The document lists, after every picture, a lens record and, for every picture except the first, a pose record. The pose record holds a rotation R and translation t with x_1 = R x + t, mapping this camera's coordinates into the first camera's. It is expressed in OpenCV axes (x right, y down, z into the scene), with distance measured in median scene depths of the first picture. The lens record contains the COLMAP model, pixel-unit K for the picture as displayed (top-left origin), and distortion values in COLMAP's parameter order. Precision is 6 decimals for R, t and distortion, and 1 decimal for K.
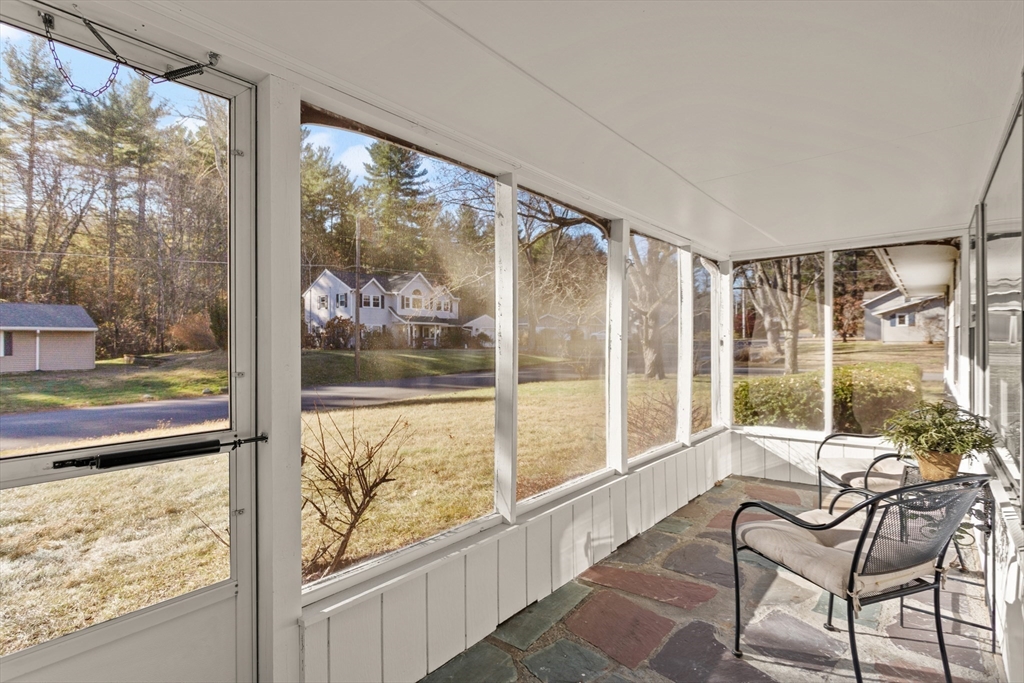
lens RADIAL K [[487.9, 0, 504.4], [0, 487.9, 339.8], [0, 0, 1]] dist [0.002770, 0.001763]
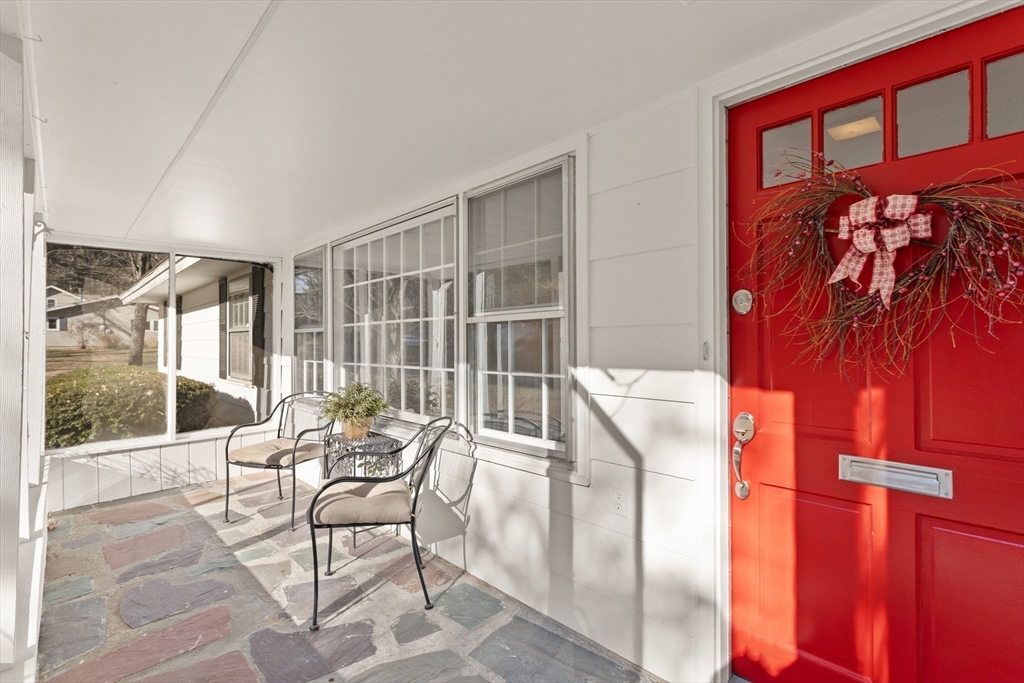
lens RADIAL K [[487.9, 0, 502.1], [0, 487.9, 341.7], [0, 0, 1]] dist [0.002770, 0.001763]
pose [[0.150546, 0.004580, 0.988592, -0.230011], [0.001884, 0.999986, -0.004920, 0.006720], [-0.988601, 0.002603, 0.150535, 0.185016]]
